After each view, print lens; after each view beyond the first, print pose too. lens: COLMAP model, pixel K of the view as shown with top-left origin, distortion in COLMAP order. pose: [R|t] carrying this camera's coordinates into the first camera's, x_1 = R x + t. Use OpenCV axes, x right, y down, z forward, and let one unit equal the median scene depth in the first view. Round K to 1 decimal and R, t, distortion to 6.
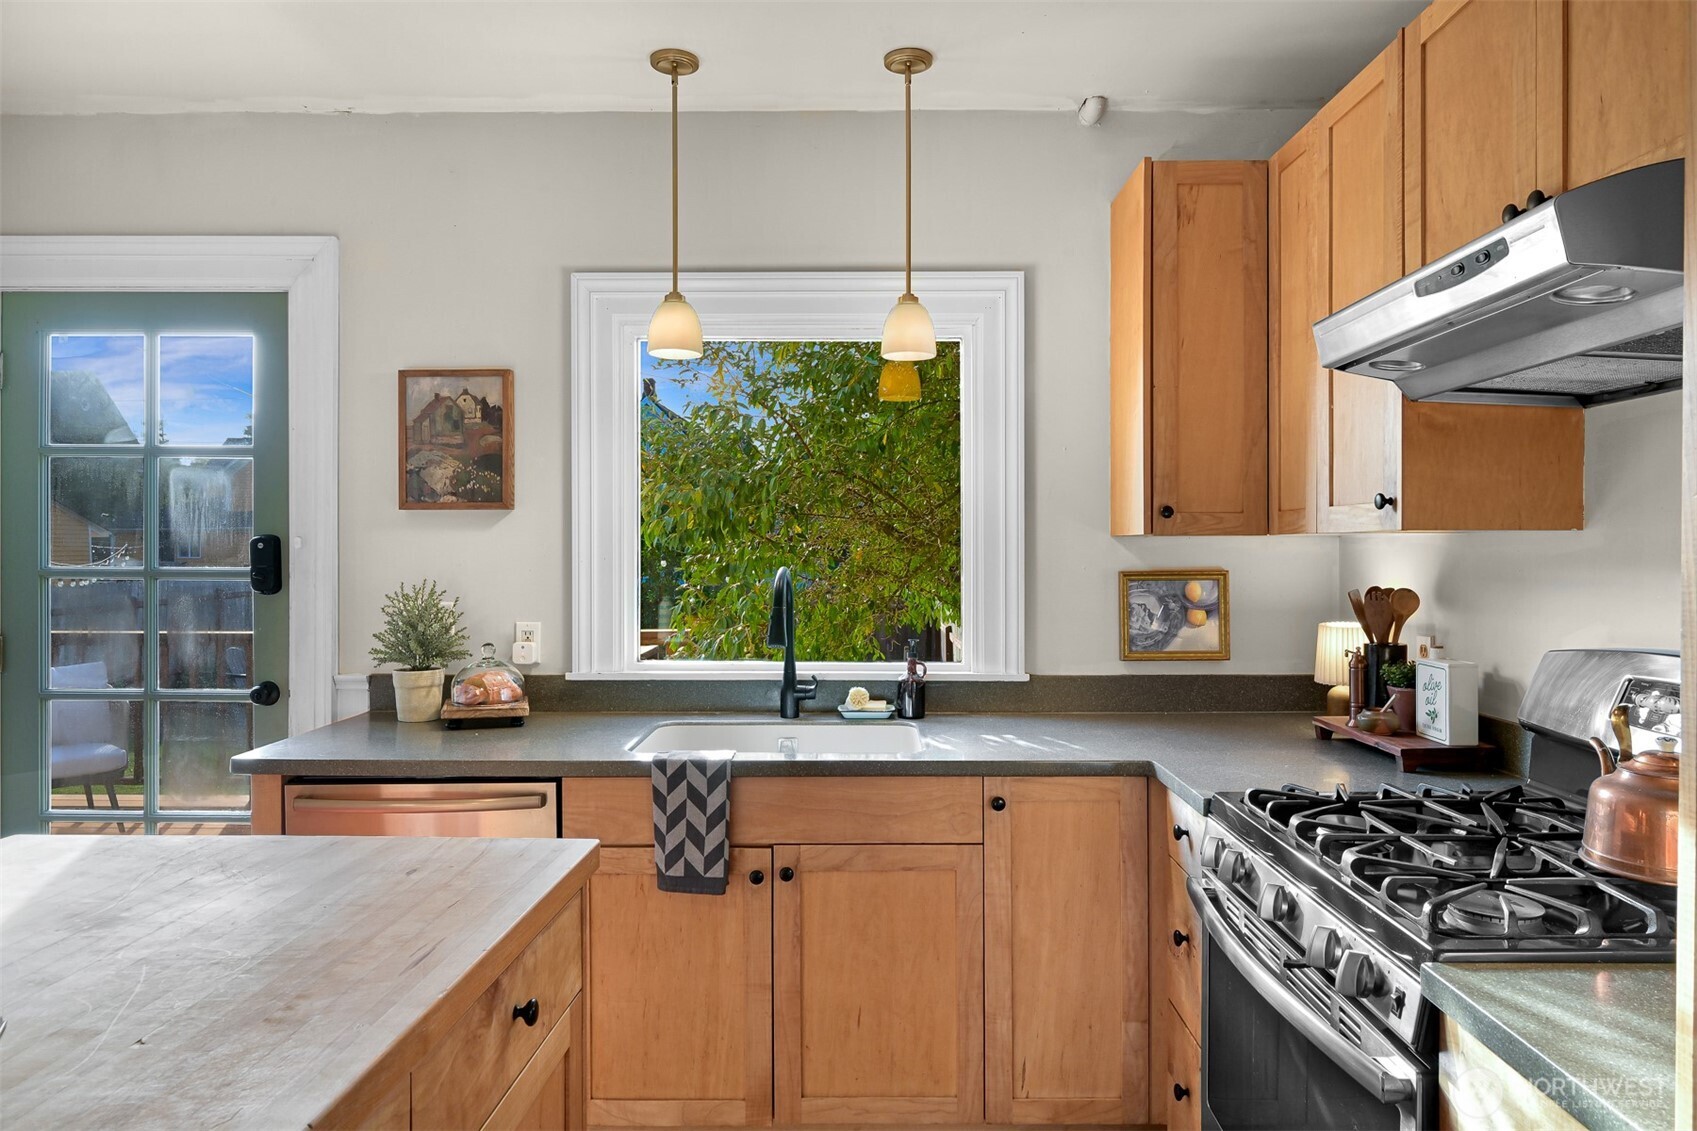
lens RADIAL K [[1104.0, 0, 853.6], [0, 1104.0, 543.6], [0, 0, 1]] dist [-0.000918, 0.005335]
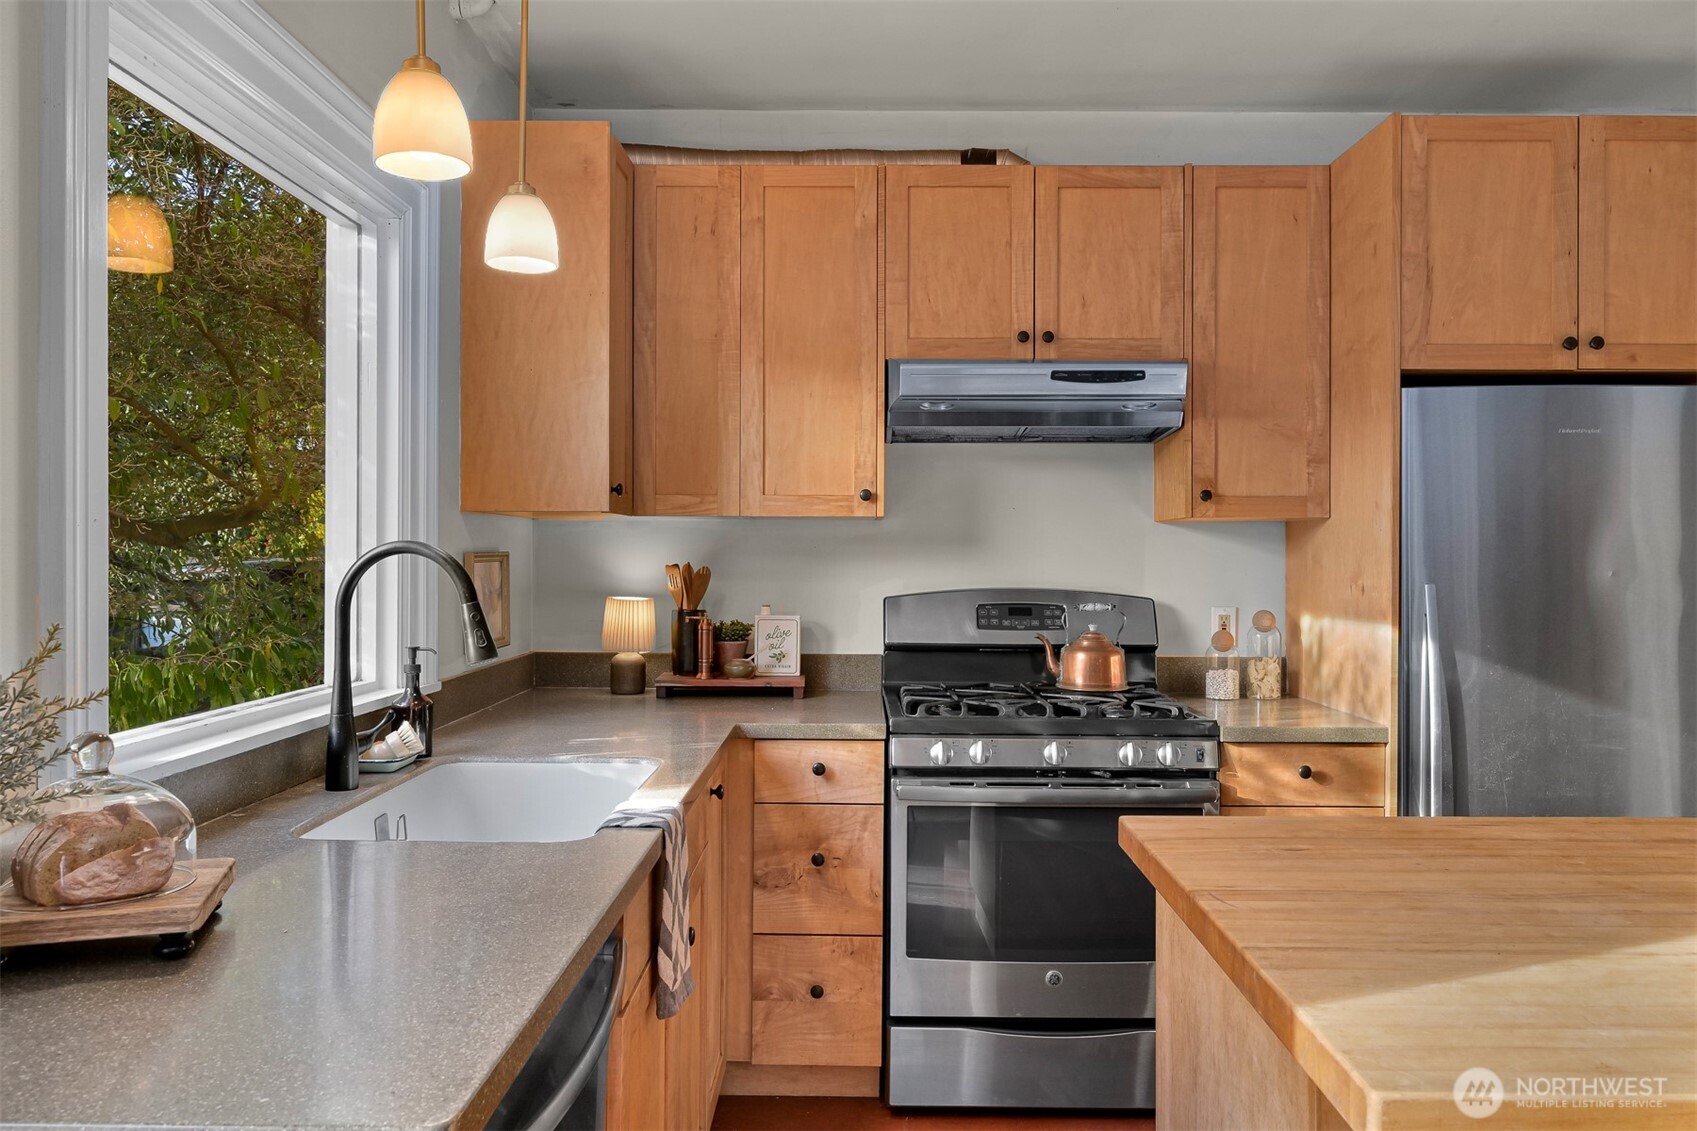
lens RADIAL K [[1212.1, 0, 845.2], [0, 1212.1, 559.2], [0, 0, 1]] dist [-0.000290, -0.002716]
pose [[0.005565, -0.002572, 0.999981, -0.730175], [-0.009375, 0.999953, 0.002624, 0.026033], [-0.999941, -0.009390, 0.005540, 0.717140]]
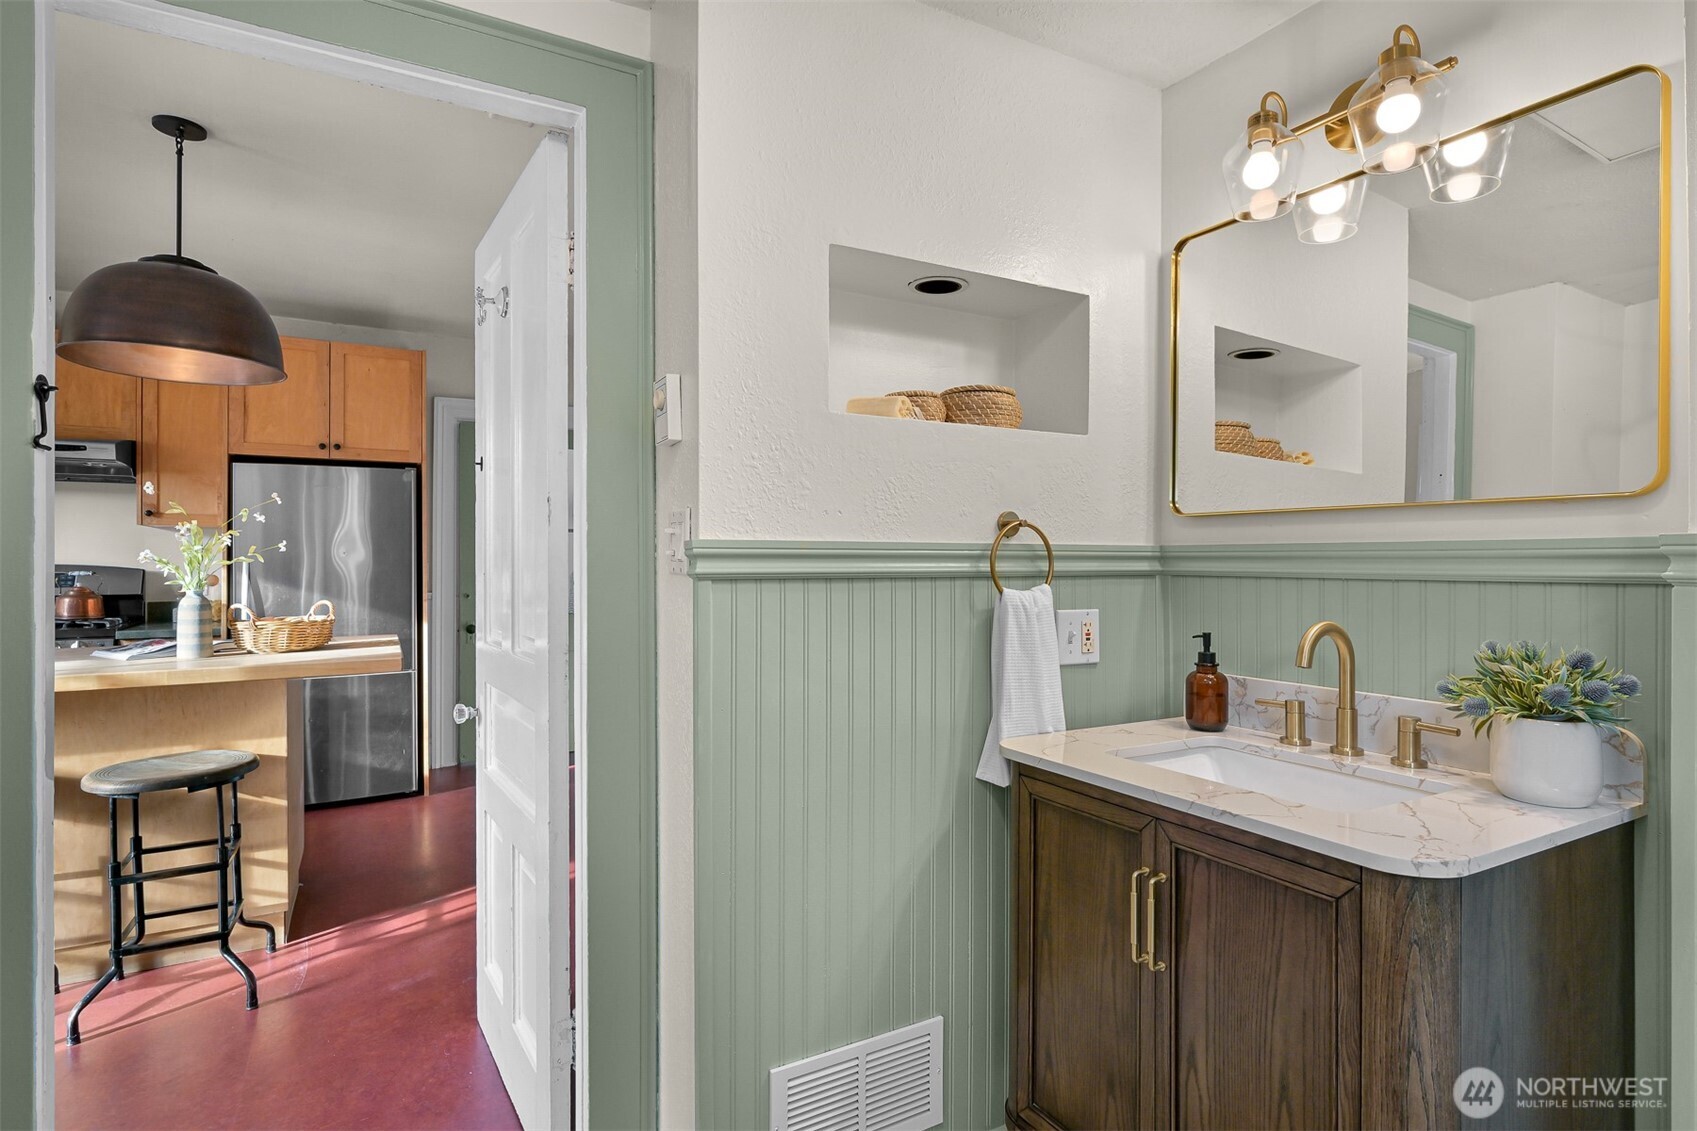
lens RADIAL K [[843.4, 0, 853.6], [0, 843.4, 555.1], [0, 0, 1]] dist [-0.000847, -0.000199]
pose [[-0.512523, 0.006231, 0.858651, -1.457990], [-0.002225, 0.999961, -0.008585, 0.048670], [-0.858671, -0.006311, -0.512489, 0.121025]]
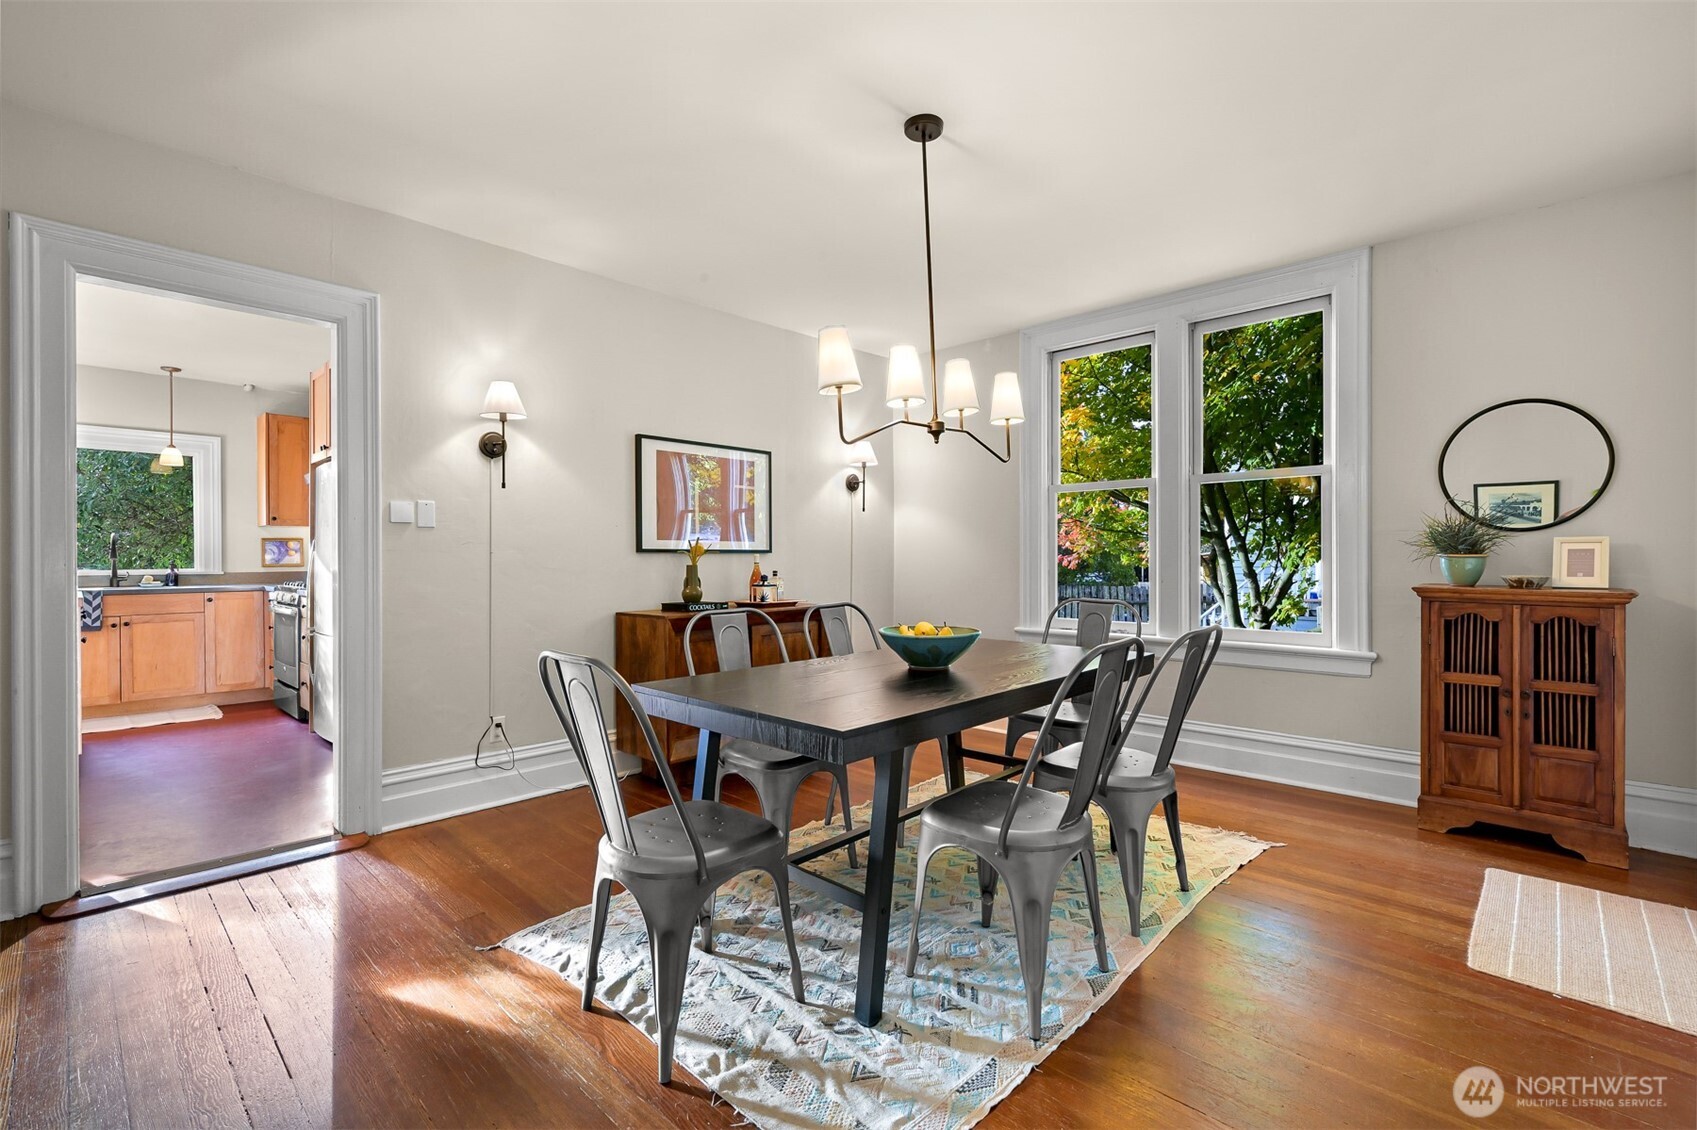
lens RADIAL K [[748.3, 0, 840.0], [0, 748.3, 566.0], [0, 0, 1]] dist [-0.003782, -0.000424]
pose [[0.683054, -0.007884, 0.730325, -0.183574], [-0.001395, 0.999926, 0.012099, 0.078095], [-0.730366, -0.009283, 0.682993, -1.651046]]
